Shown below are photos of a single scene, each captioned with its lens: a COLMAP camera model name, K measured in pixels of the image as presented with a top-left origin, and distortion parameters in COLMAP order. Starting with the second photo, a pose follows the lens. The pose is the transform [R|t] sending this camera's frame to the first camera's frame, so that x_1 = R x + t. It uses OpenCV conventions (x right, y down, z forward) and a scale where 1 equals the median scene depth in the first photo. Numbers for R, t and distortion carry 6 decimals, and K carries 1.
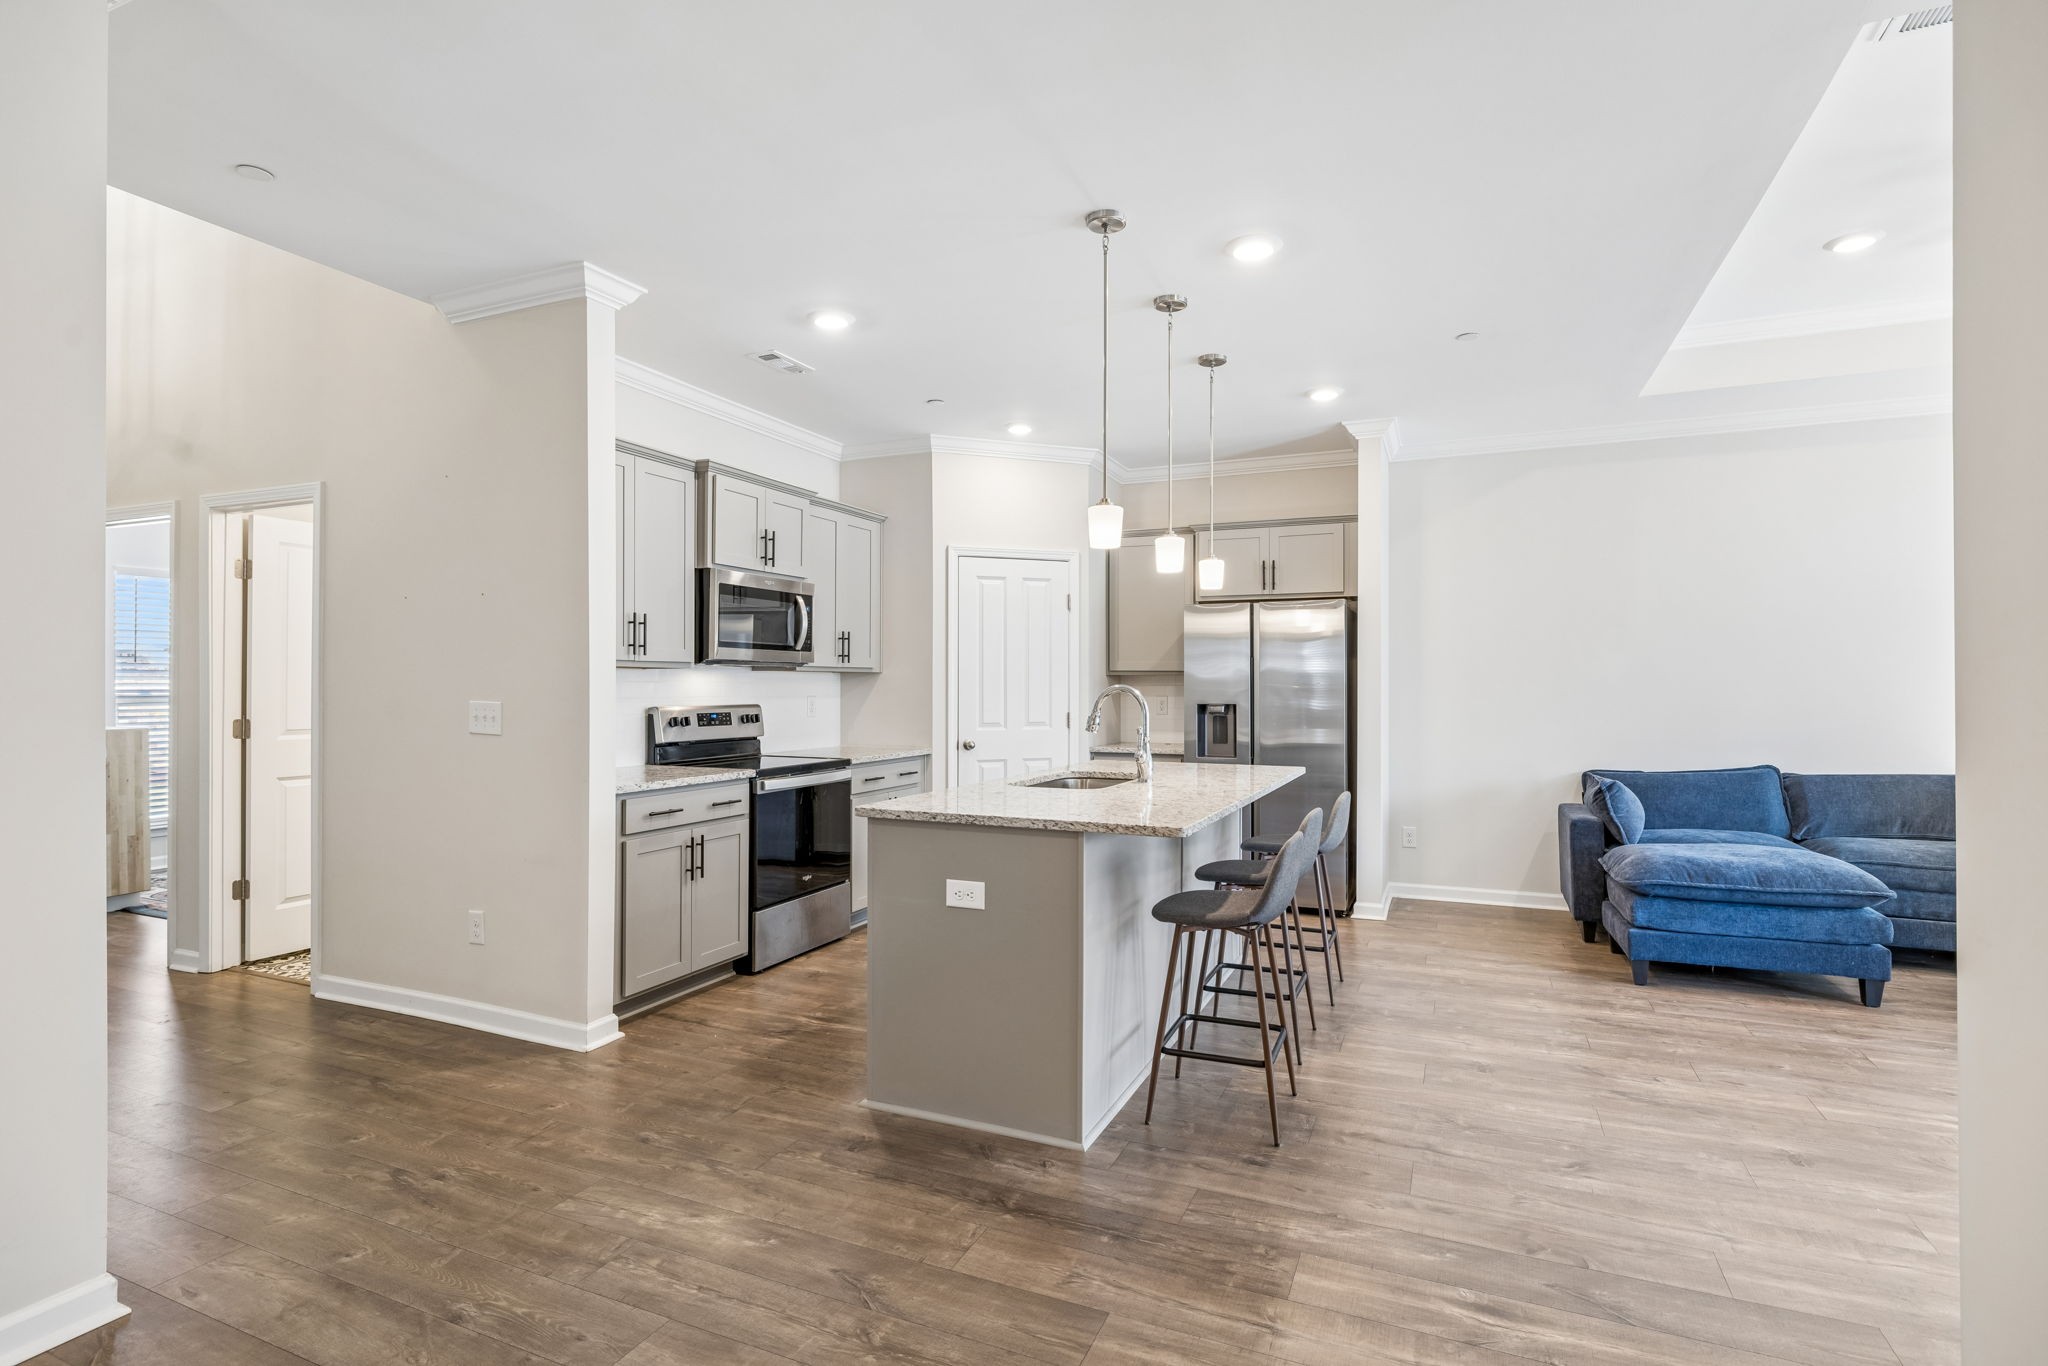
lens RADIAL K [[1022.7, 0, 1011.9], [0, 1022.7, 676.0], [0, 0, 1]] dist [-0.004125, -0.000563]
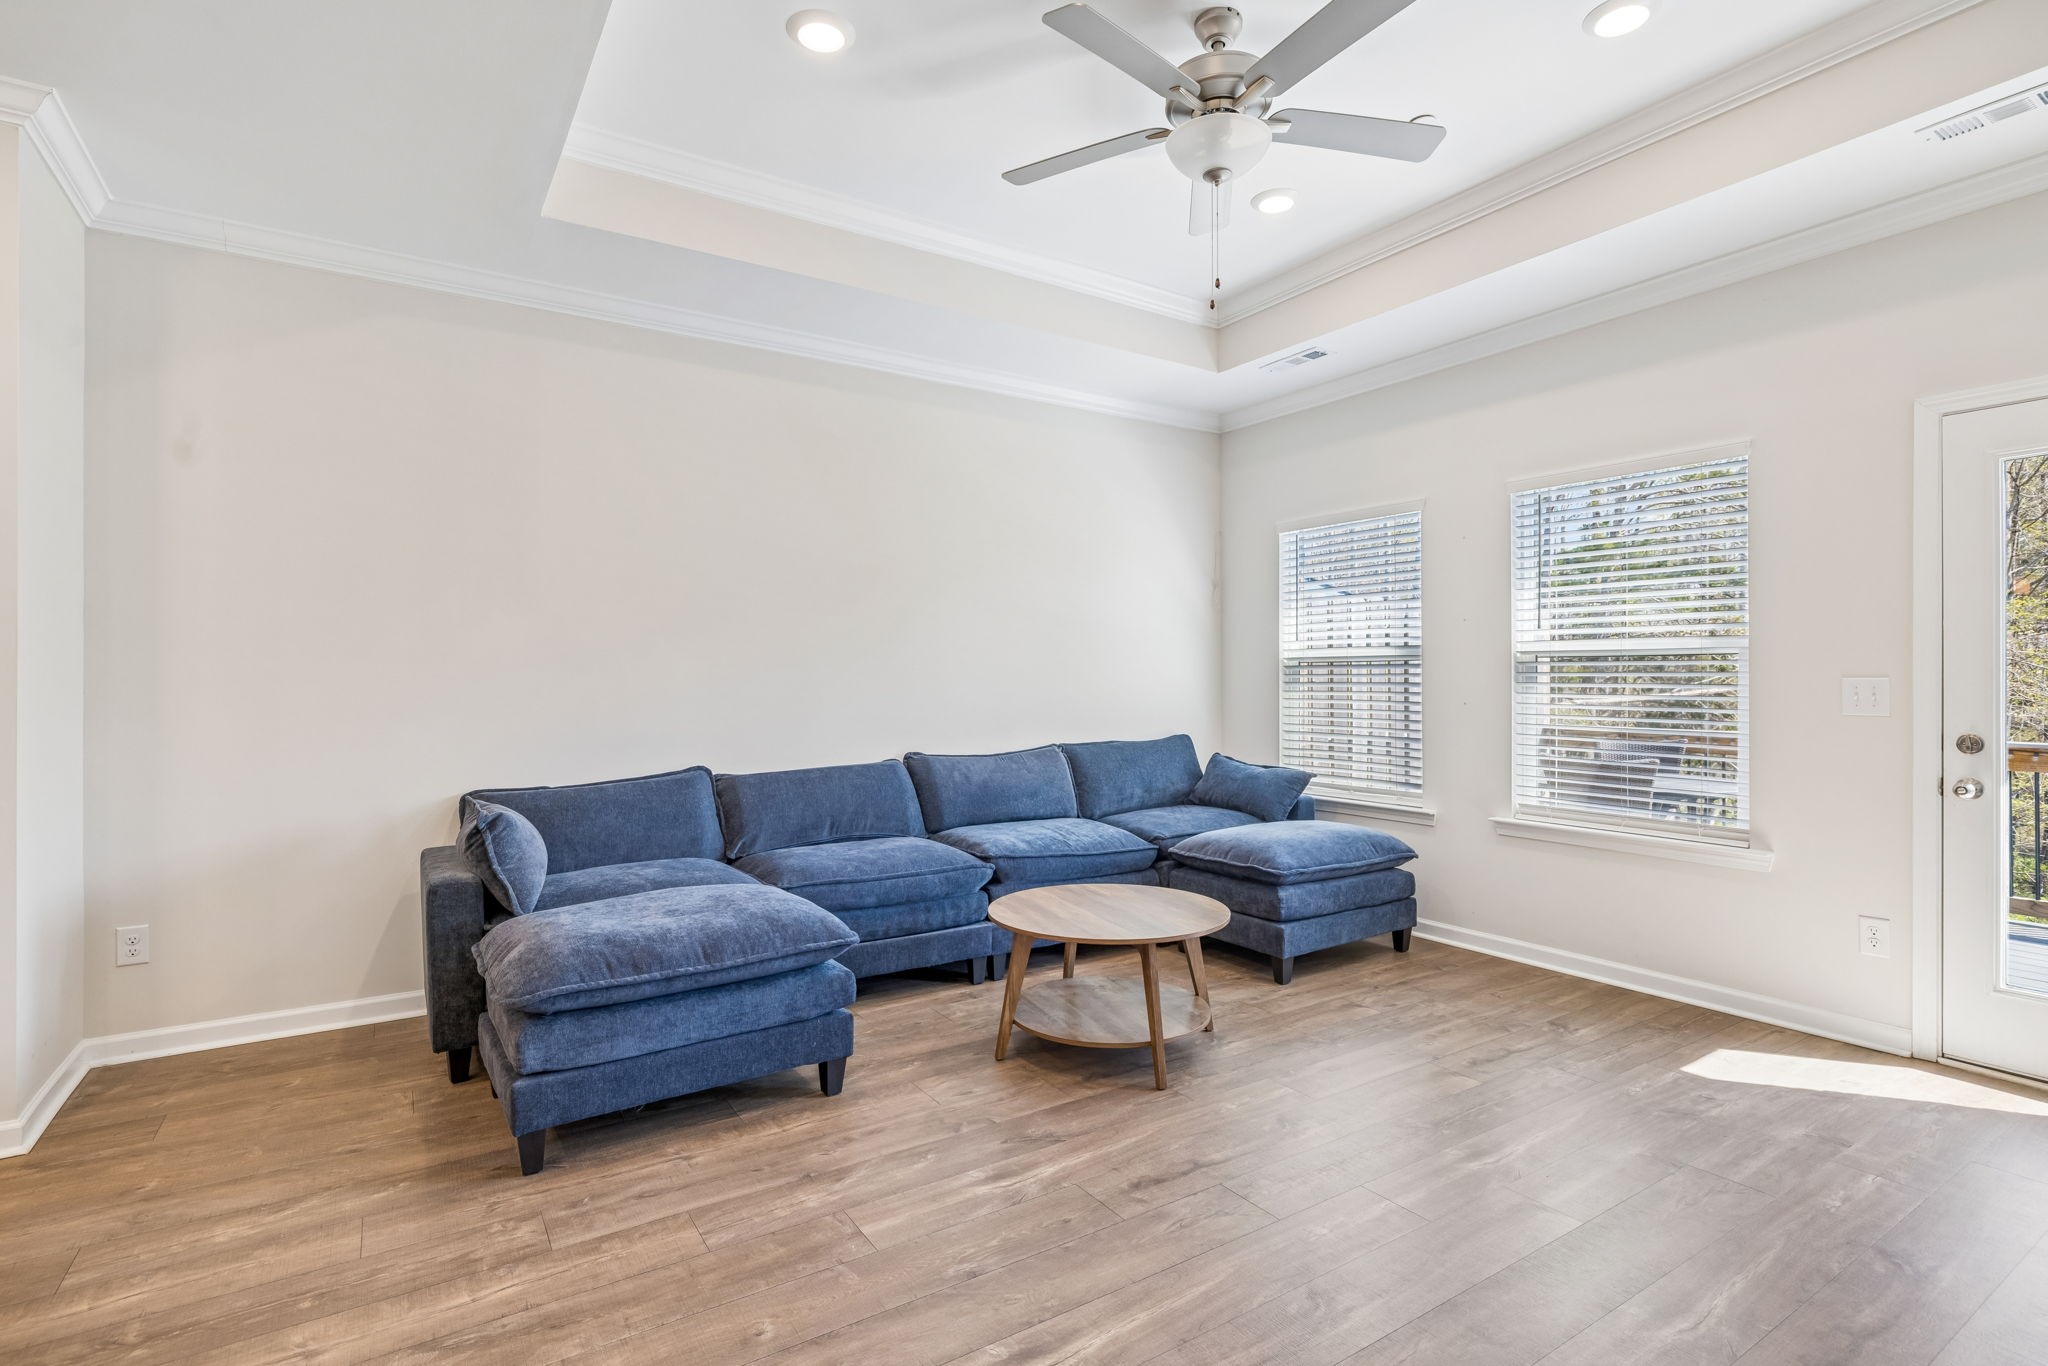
lens RADIAL K [[981.8, 0, 1022.6], [0, 981.8, 680.4], [0, 0, 1]] dist [-0.002473, 0.000682]
pose [[0.551231, -0.001628, 0.834351, 0.302099], [-0.006560, 0.999959, 0.006285, 0.018134], [-0.834327, -0.008938, 0.551197, 0.458494]]
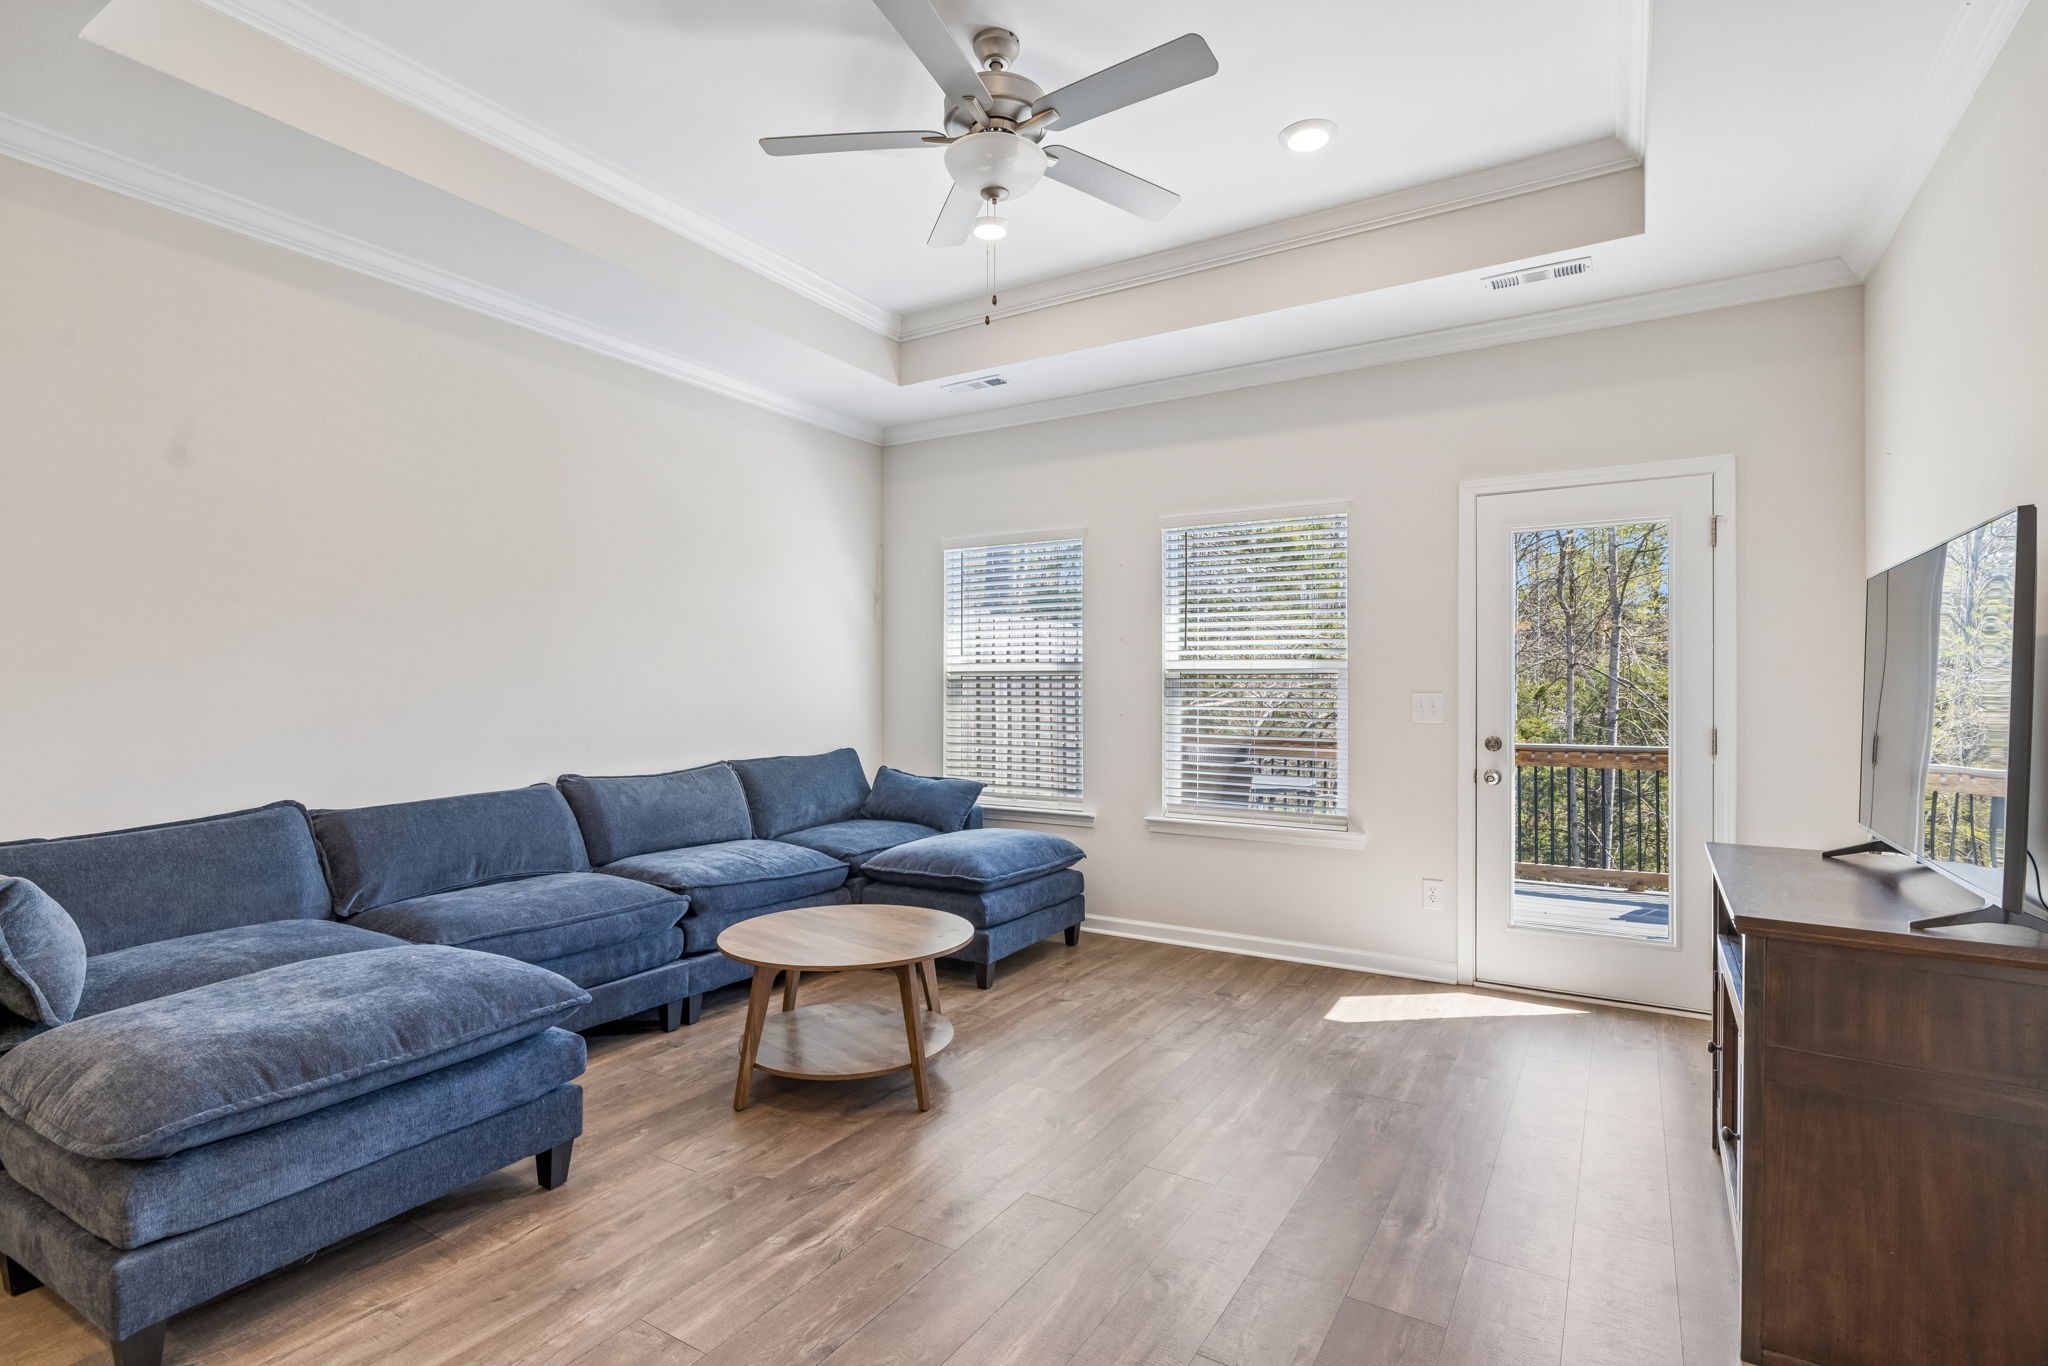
lens RADIAL K [[981.8, 0, 1021.7], [0, 981.8, 687.9], [0, 0, 1]] dist [-0.002473, 0.000682]
pose [[0.138436, 0.005465, 0.990356, 0.270923], [-0.013500, 0.999902, -0.003630, 0.019728], [-0.990279, -0.012868, 0.138496, 0.593093]]
